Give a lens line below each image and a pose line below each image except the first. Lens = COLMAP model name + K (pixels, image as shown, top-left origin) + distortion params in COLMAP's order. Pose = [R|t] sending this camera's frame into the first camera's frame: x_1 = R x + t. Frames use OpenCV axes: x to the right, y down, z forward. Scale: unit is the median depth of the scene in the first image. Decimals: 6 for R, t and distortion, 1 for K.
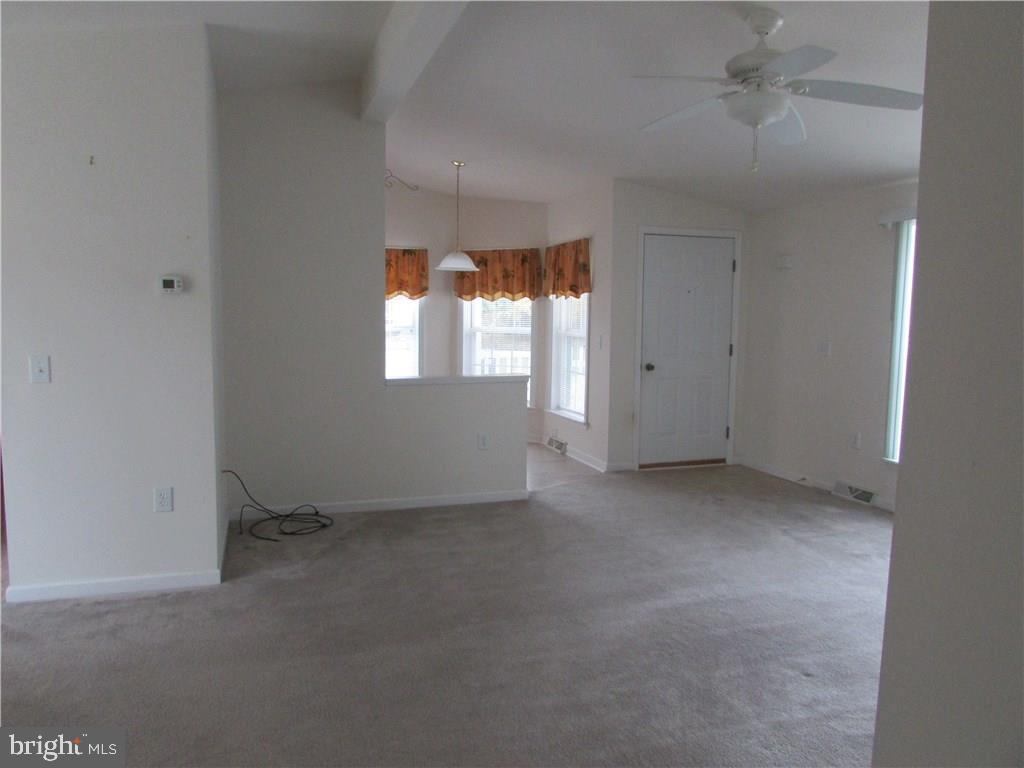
lens RADIAL K [[726.0, 0, 510.2], [0, 726.0, 373.6], [0, 0, 1]] dist [-0.036544, 0.020104]
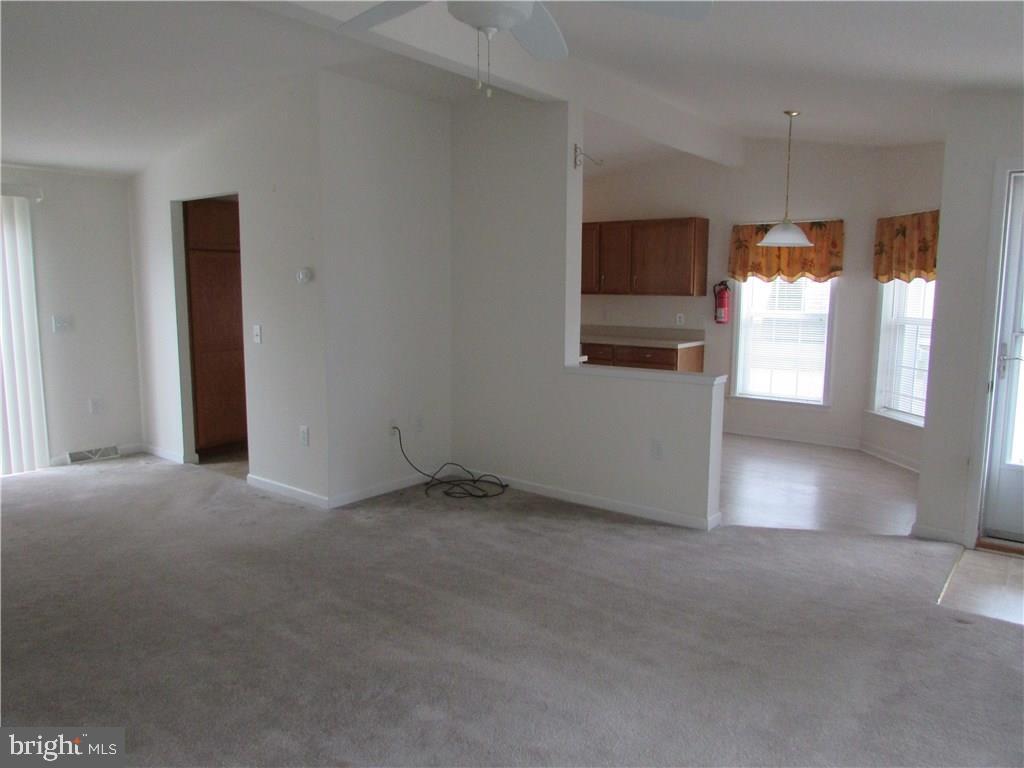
lens RADIAL K [[726.0, 0, 514.0], [0, 726.0, 383.5], [0, 0, 1]] dist [-0.036544, 0.020104]
pose [[0.550229, 0.100707, -0.828919, 0.446443], [-0.071093, 0.994746, 0.073662, -0.026870], [0.831982, 0.018400, 0.554497, 0.301627]]
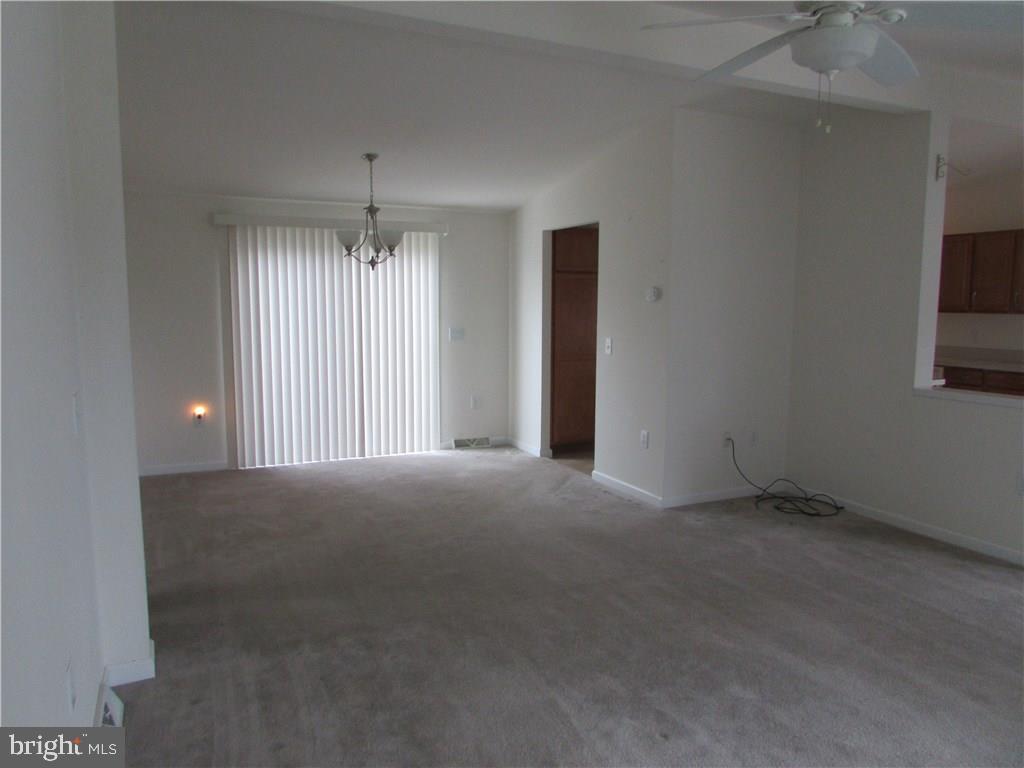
lens RADIAL K [[726.0, 0, 519.8], [0, 726.0, 391.2], [0, 0, 1]] dist [-0.036544, 0.020104]
pose [[0.126494, 0.109425, -0.985913, 0.498830], [-0.088002, 0.991216, 0.098723, -0.026161], [0.988056, 0.074275, 0.135013, 0.282867]]
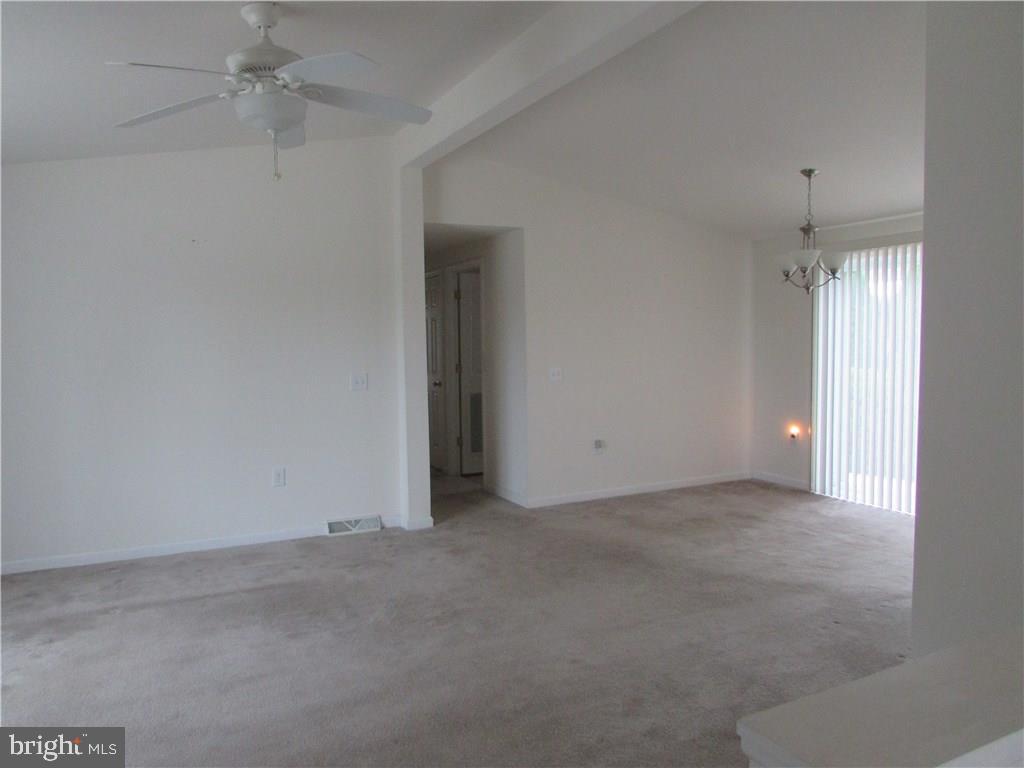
lens RADIAL K [[726.0, 0, 511.2], [0, 726.0, 379.4], [0, 0, 1]] dist [-0.036544, 0.020104]
pose [[-0.993677, 0.005910, -0.112119, 0.060043], [-0.009650, 0.990423, 0.137728, -0.076990], [0.111860, 0.137939, -0.984104, 0.912694]]
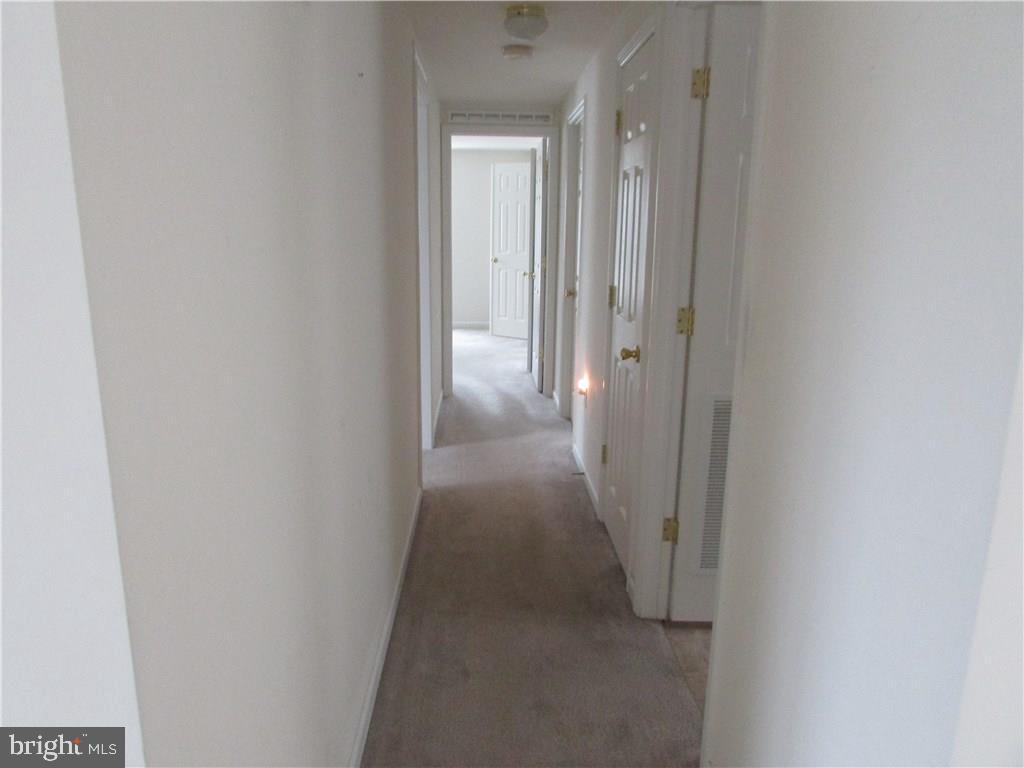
lens RADIAL K [[726.0, 0, 511.8], [0, 726.0, 385.4], [0, 0, 1]] dist [-0.036544, 0.020104]
pose [[-0.951337, -0.095621, 0.292943, -0.010530], [-0.002453, 0.952958, 0.303094, -0.018831], [-0.308144, 0.287625, -0.906818, 0.175690]]
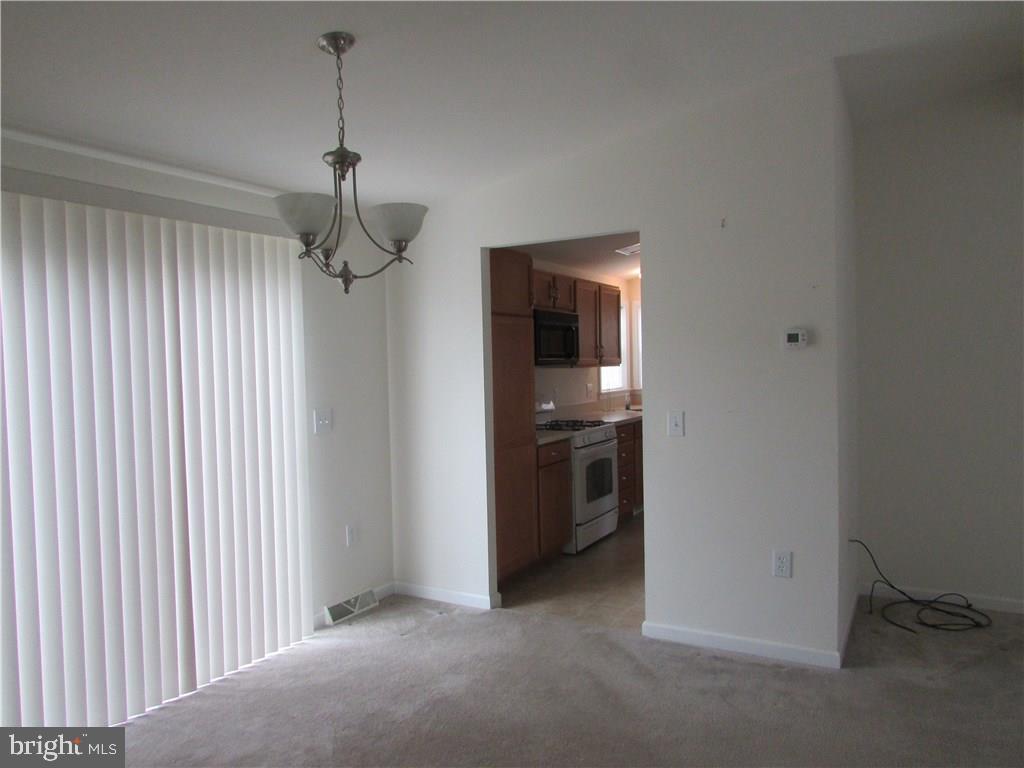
lens RADIAL K [[726.0, 0, 515.3], [0, 726.0, 387.1], [0, 0, 1]] dist [-0.036544, 0.020104]
pose [[0.663570, -0.005173, -0.748096, -0.000419], [-0.028324, 0.999085, -0.032033, -0.010043], [0.747578, 0.042445, 0.662816, 0.050243]]
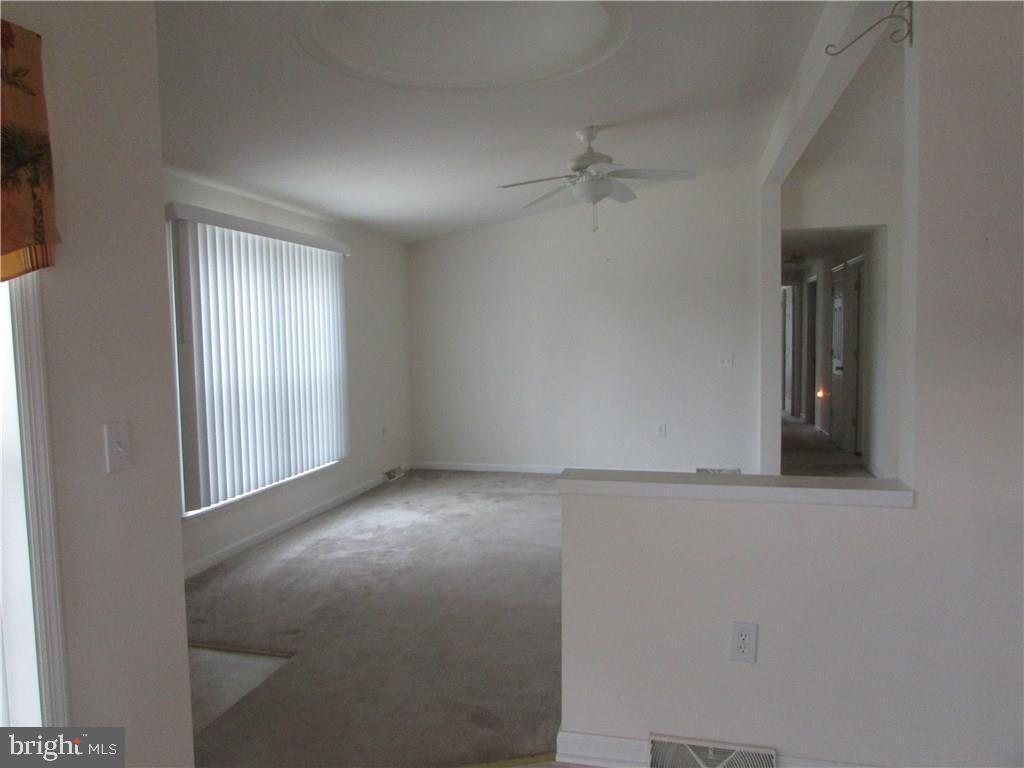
lens RADIAL K [[726.0, 0, 508.7], [0, 726.0, 391.4], [0, 0, 1]] dist [-0.036544, 0.020104]
pose [[-0.829167, -0.042220, 0.557405, -0.172340], [0.053690, 0.986519, 0.154590, -0.092884], [-0.556417, 0.158108, -0.815722, 1.102368]]
